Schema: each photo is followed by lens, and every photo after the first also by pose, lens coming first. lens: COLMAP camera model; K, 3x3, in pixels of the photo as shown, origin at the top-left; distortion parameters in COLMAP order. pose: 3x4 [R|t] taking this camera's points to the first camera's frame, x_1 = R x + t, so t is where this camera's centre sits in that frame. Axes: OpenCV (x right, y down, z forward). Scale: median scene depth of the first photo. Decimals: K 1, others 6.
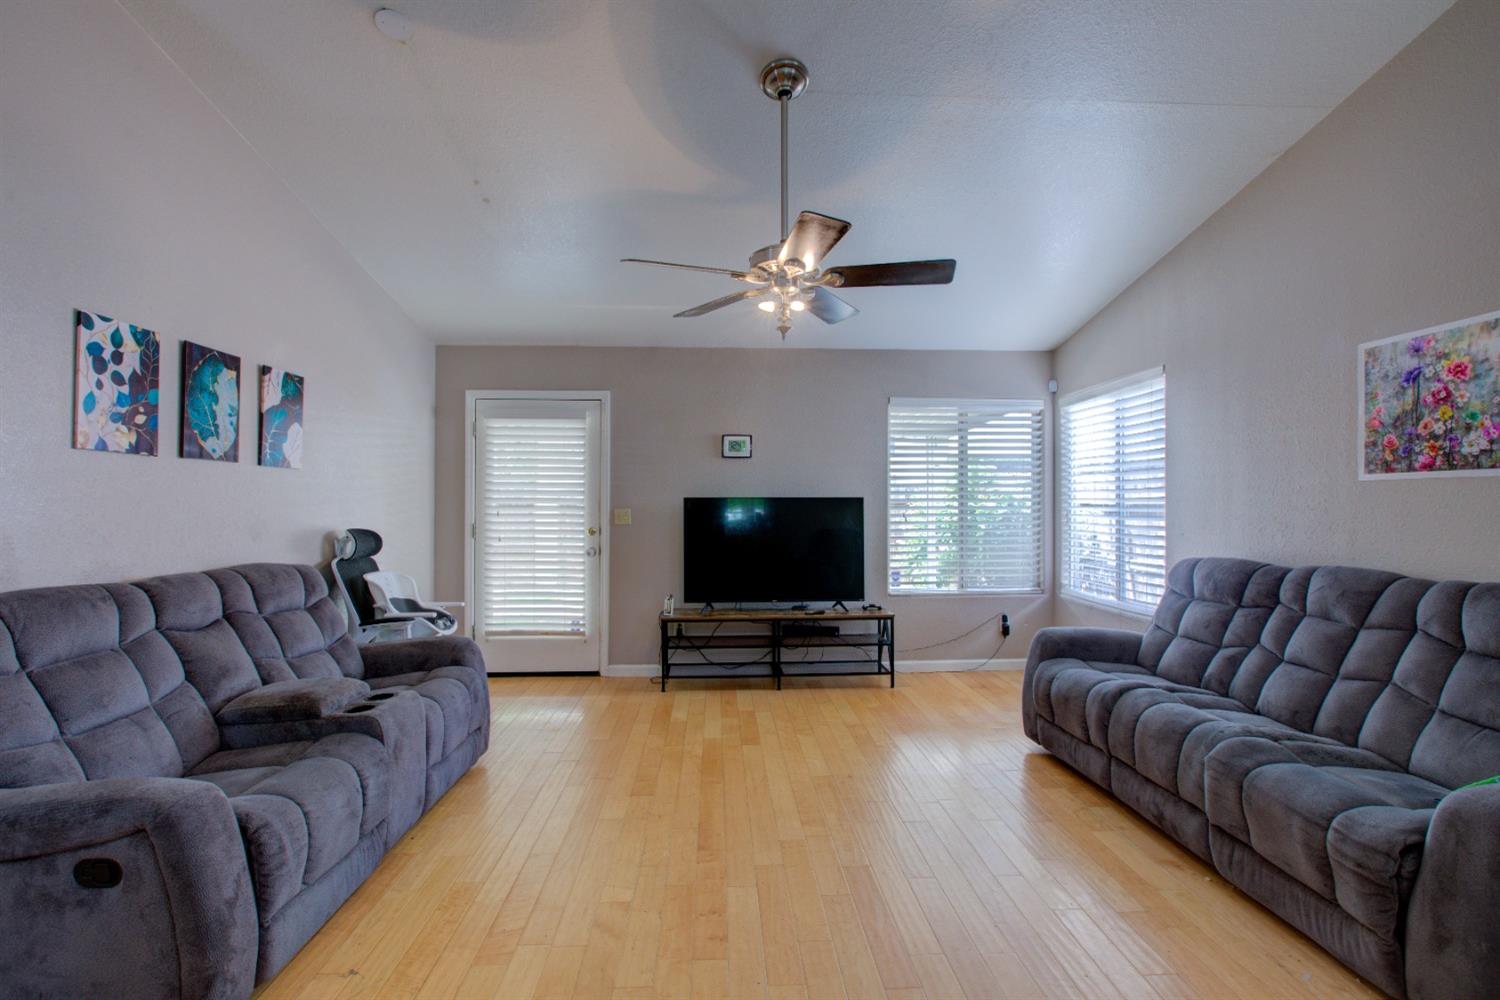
lens RADIAL K [[676.8, 0, 743.5], [0, 676.8, 499.6], [0, 0, 1]] dist [-0.006582, 0.001834]
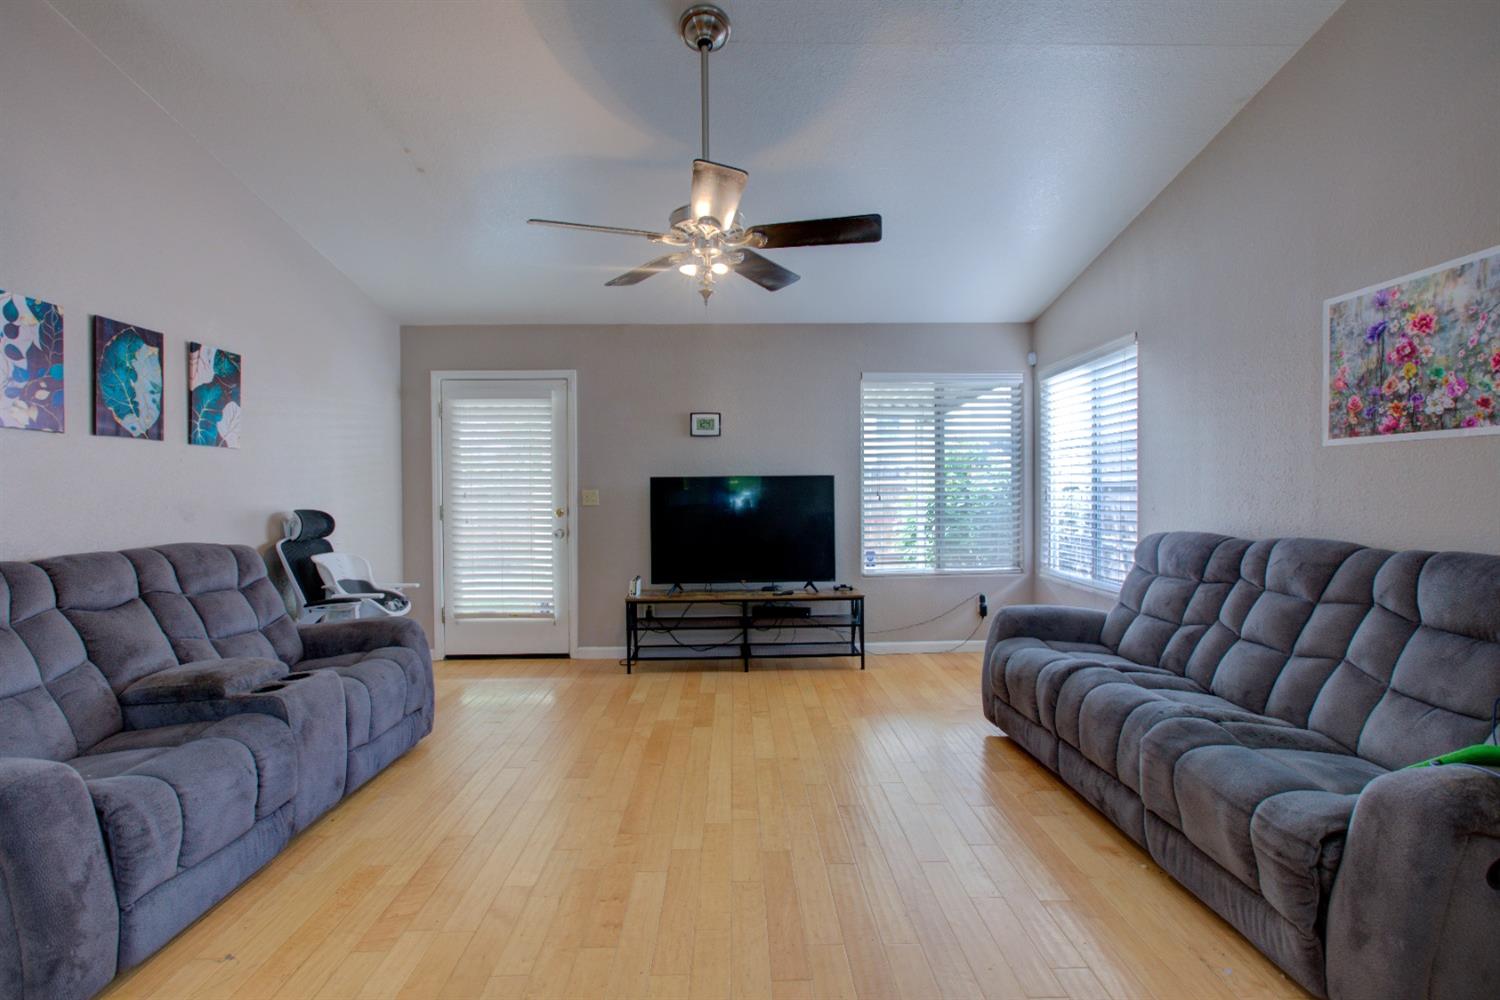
lens RADIAL K [[676.8, 0, 741.8], [0, 676.8, 497.8], [0, 0, 1]] dist [-0.006582, 0.001834]
pose [[0.999639, -0.008350, -0.025527, 0.146816], [0.008826, 0.999789, 0.018562, 0.021480], [0.025367, -0.018781, 0.999502, 0.047022]]
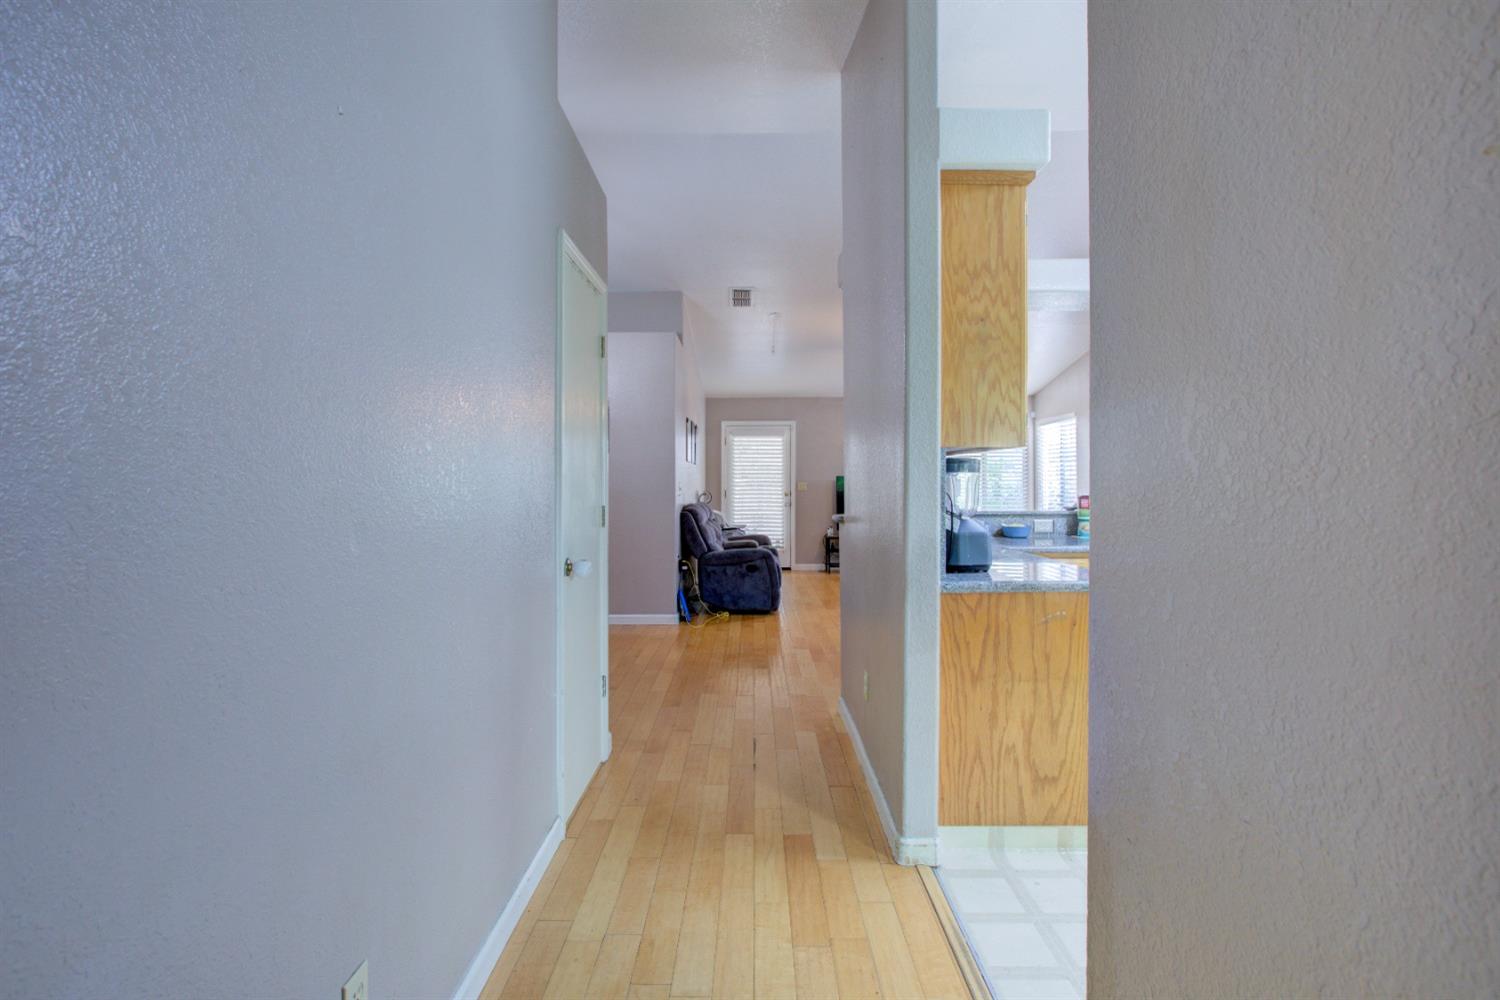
lens RADIAL K [[676.8, 0, 750.3], [0, 676.8, 479.9], [0, 0, 1]] dist [-0.006582, 0.001834]
pose [[0.998234, -0.006897, -0.058996, -0.465851], [0.006960, 0.999975, 0.000862, 0.009483], [0.058989, -0.001271, 0.998258, -1.995229]]
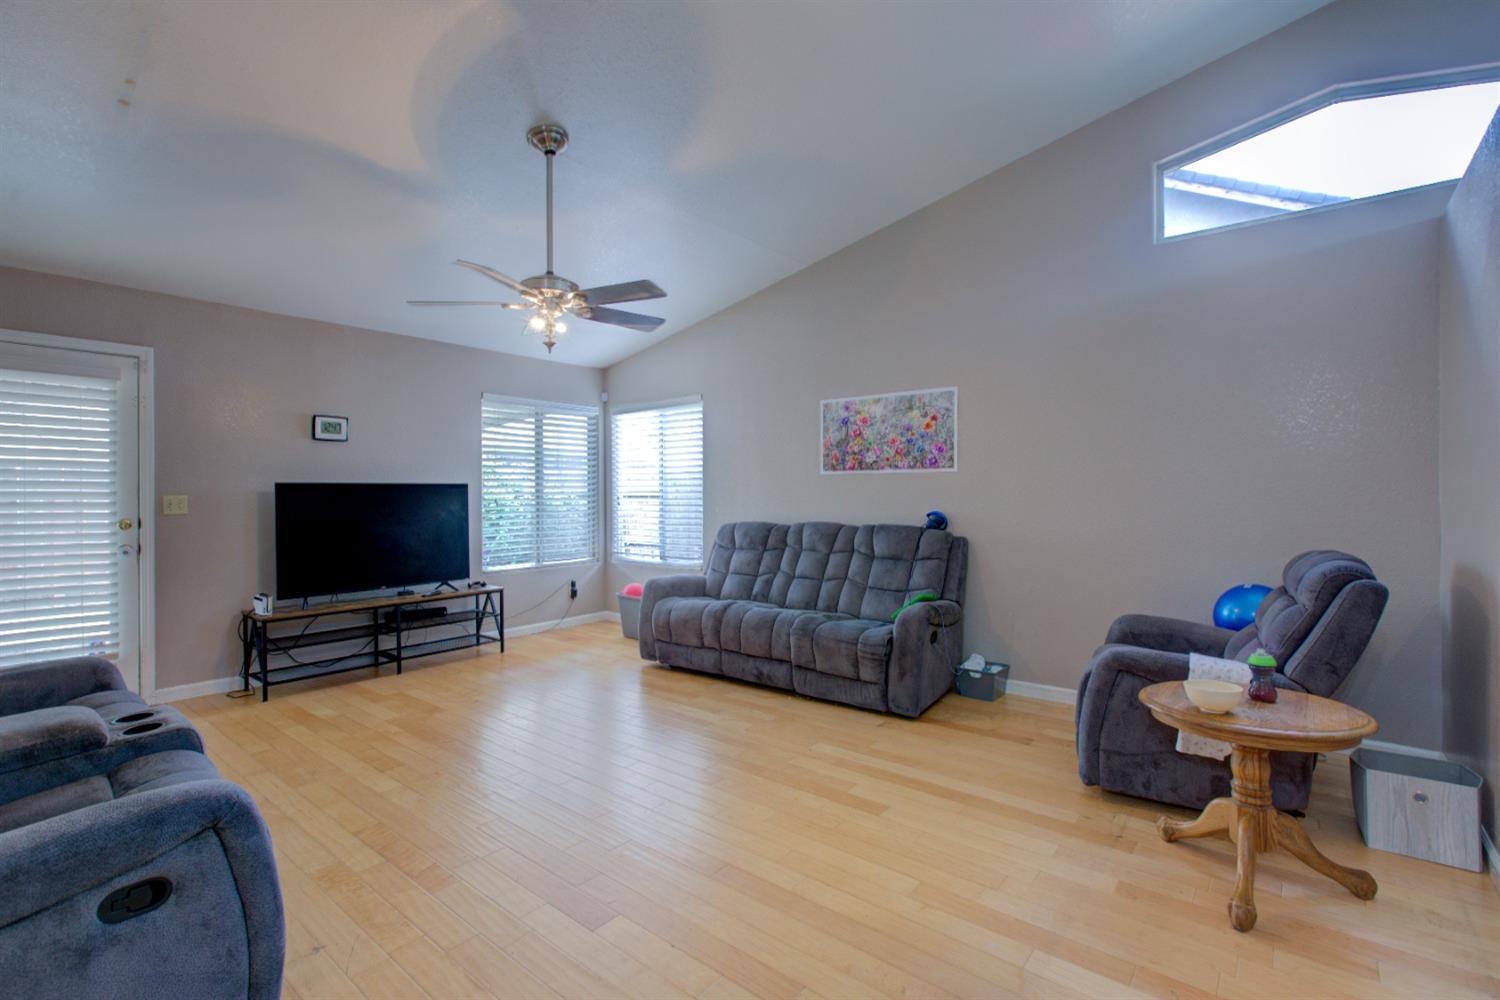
lens RADIAL K [[676.8, 0, 731.7], [0, 676.8, 500.0], [0, 0, 1]] dist [-0.006582, 0.001834]
pose [[0.684190, -0.009813, 0.729237, -0.684337], [-0.000164, 0.999907, 0.013609, 0.017026], [-0.729303, -0.009431, 0.684125, -0.097593]]
